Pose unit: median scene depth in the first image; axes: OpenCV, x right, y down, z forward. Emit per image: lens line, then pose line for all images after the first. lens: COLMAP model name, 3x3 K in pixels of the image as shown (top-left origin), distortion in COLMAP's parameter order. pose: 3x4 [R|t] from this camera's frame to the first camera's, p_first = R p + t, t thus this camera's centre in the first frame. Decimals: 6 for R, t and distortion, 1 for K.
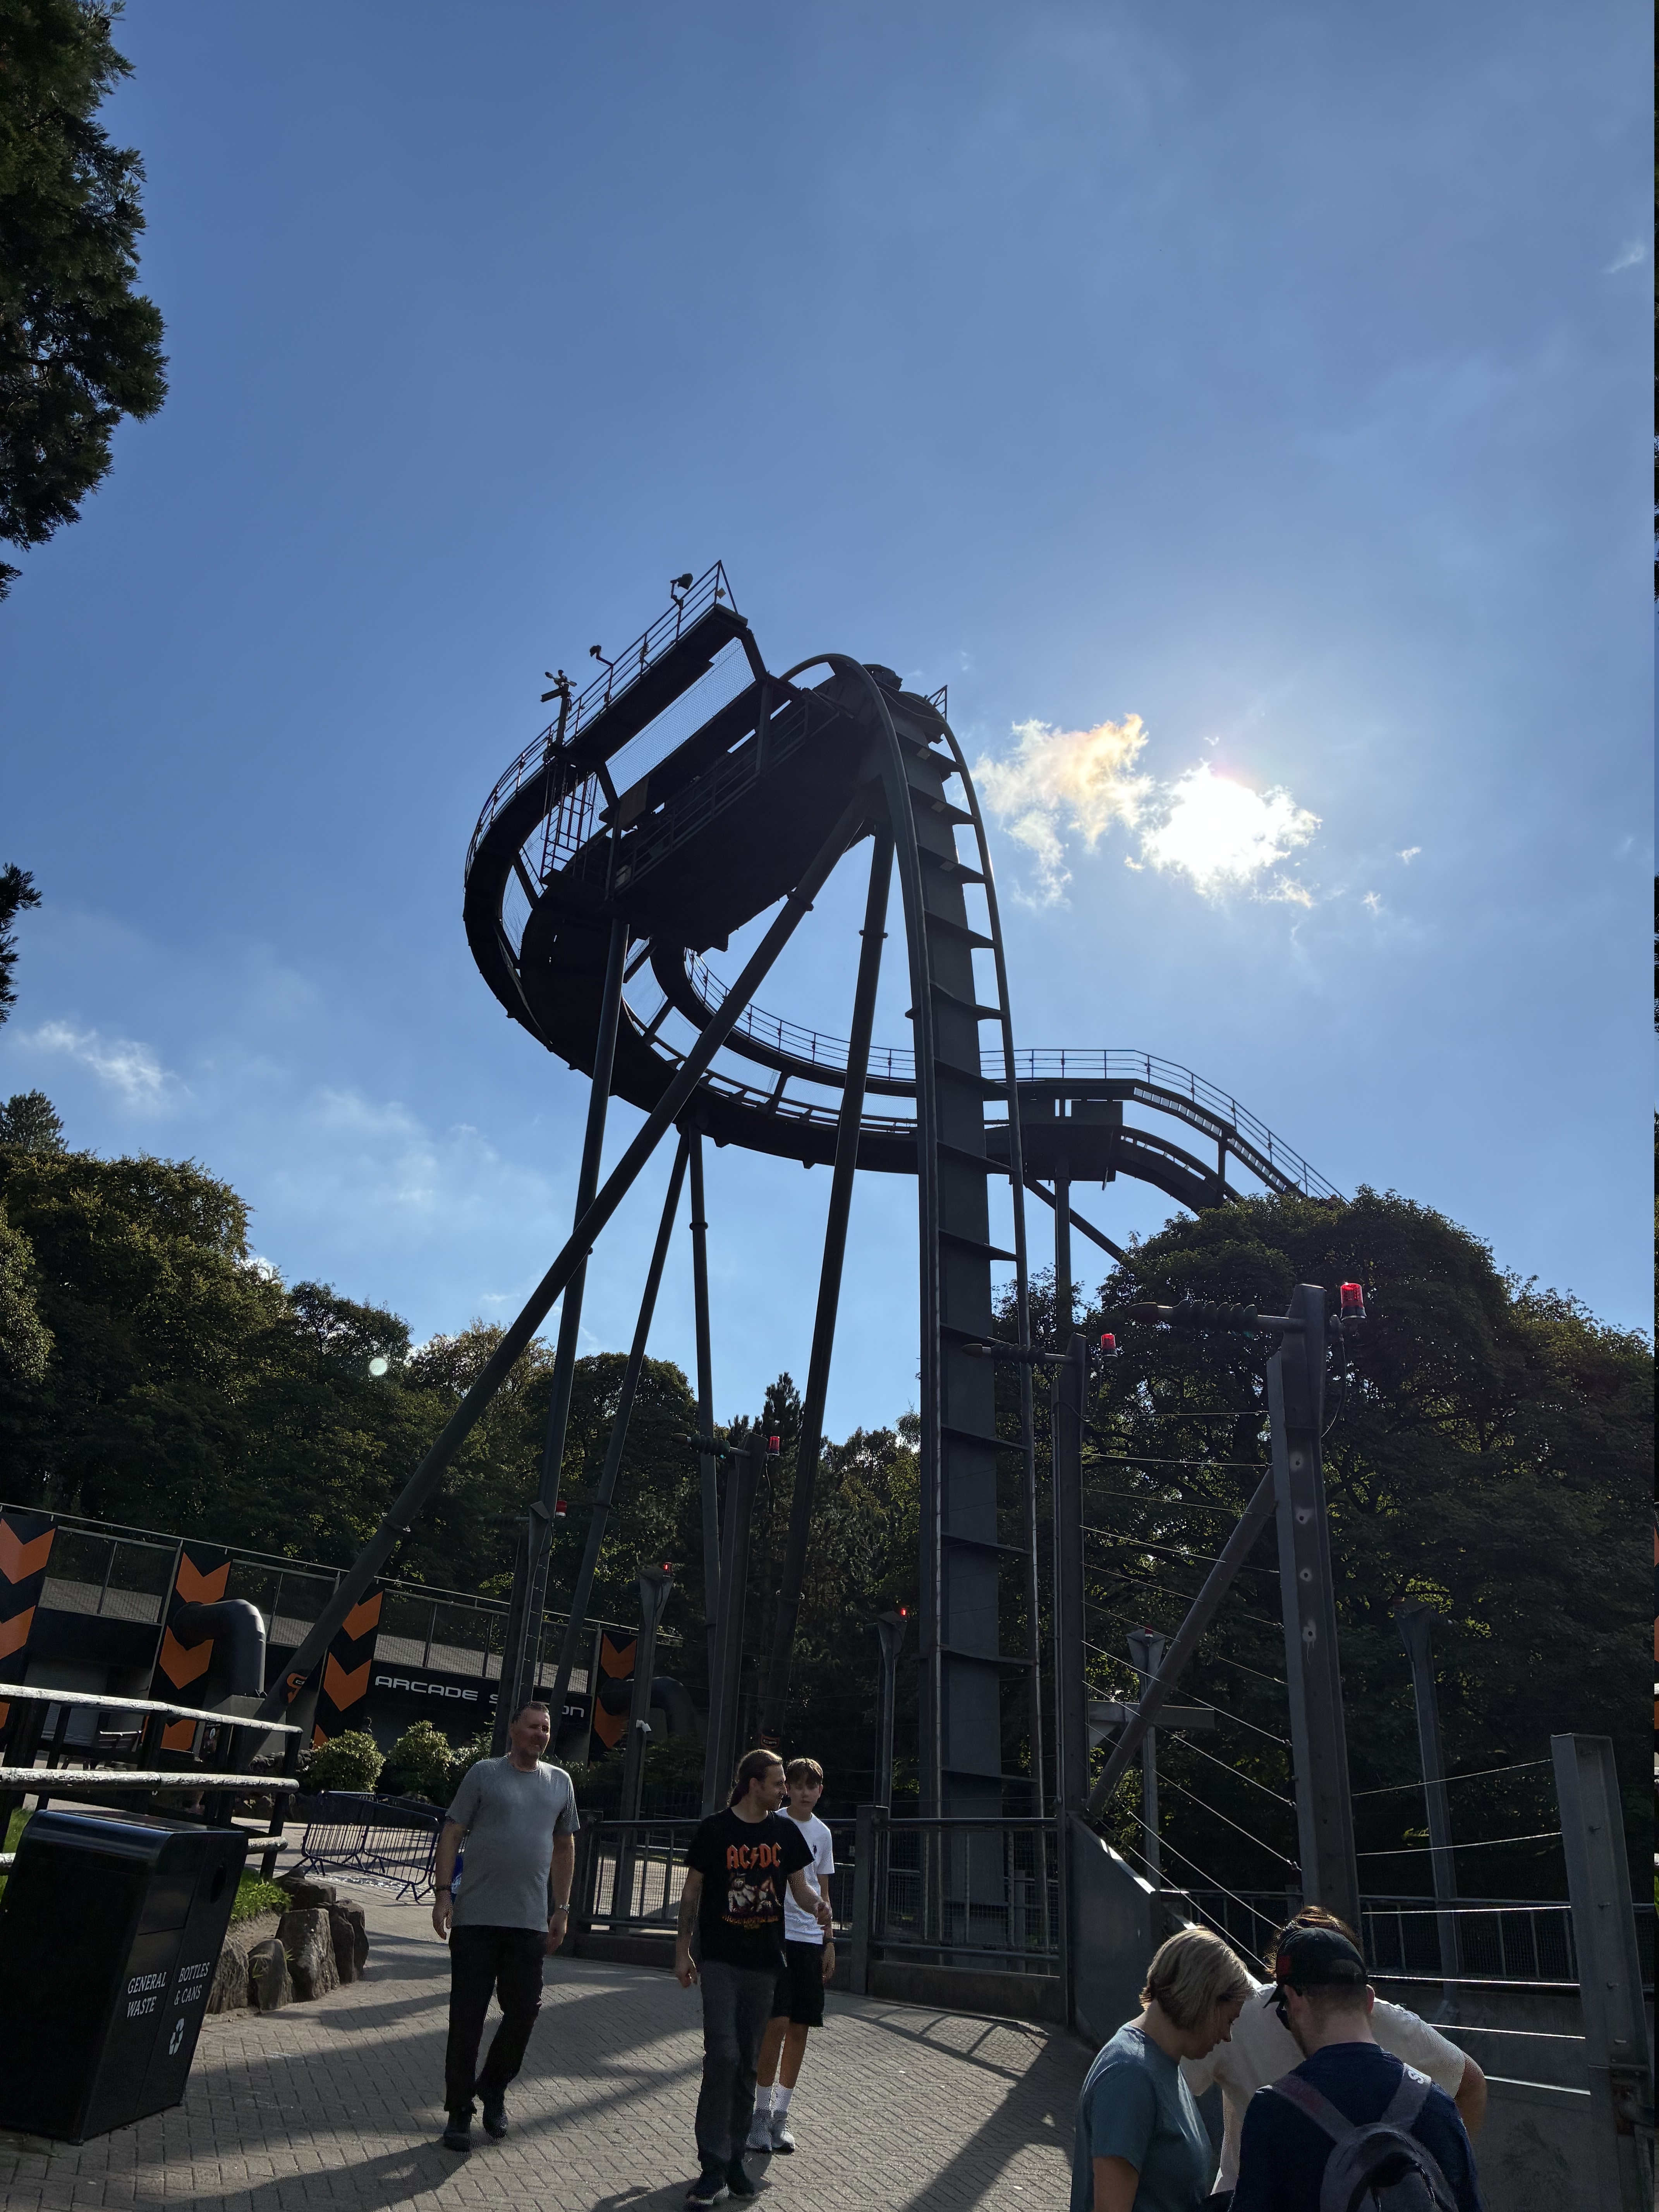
lens RADIAL K [[1664.8, 0, 825.4], [0, 1664.8, 1057.2], [0, 0, 1]] dist [0.004477, -0.000813]
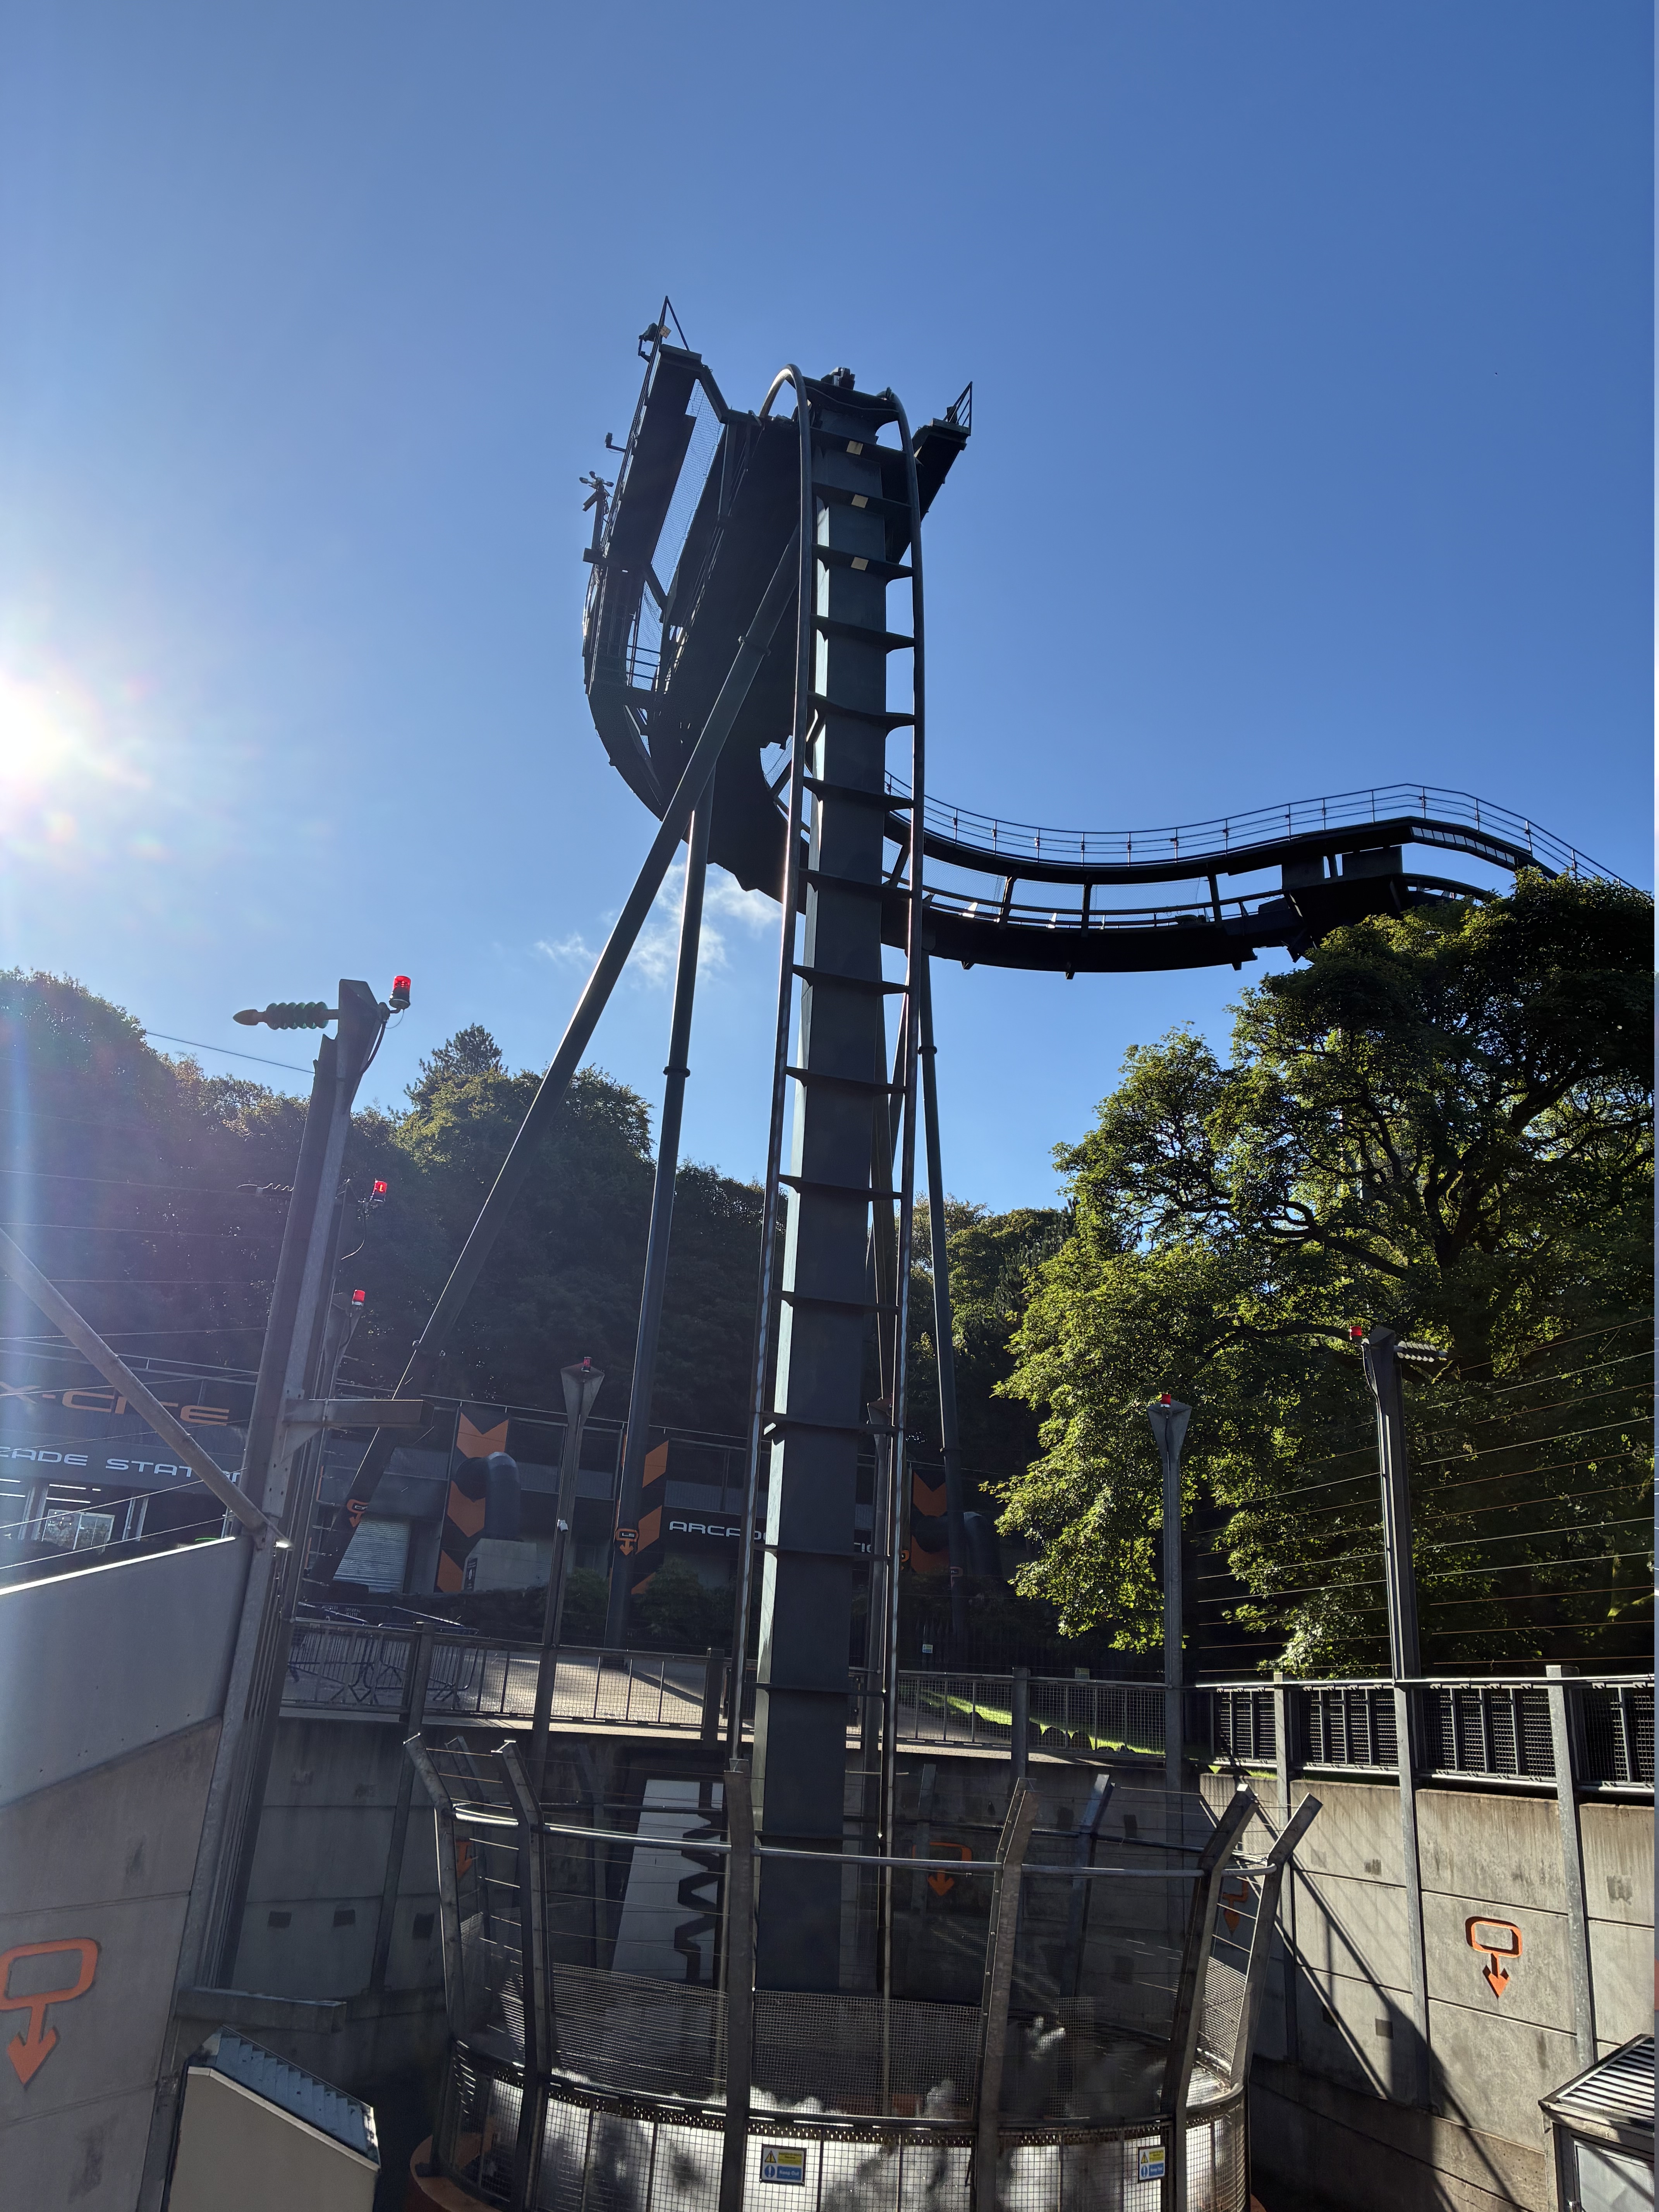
lens RADIAL K [[1687.6, 0, 829.5], [0, 1687.6, 1106.0], [0, 0, 1]] dist [0.002688, -0.004278]
pose [[0.934546, -0.117611, -0.335845, 0.181384], [0.147752, 0.986849, 0.065556, 0.058724], [0.323718, -0.110887, 0.939633, 0.075717]]
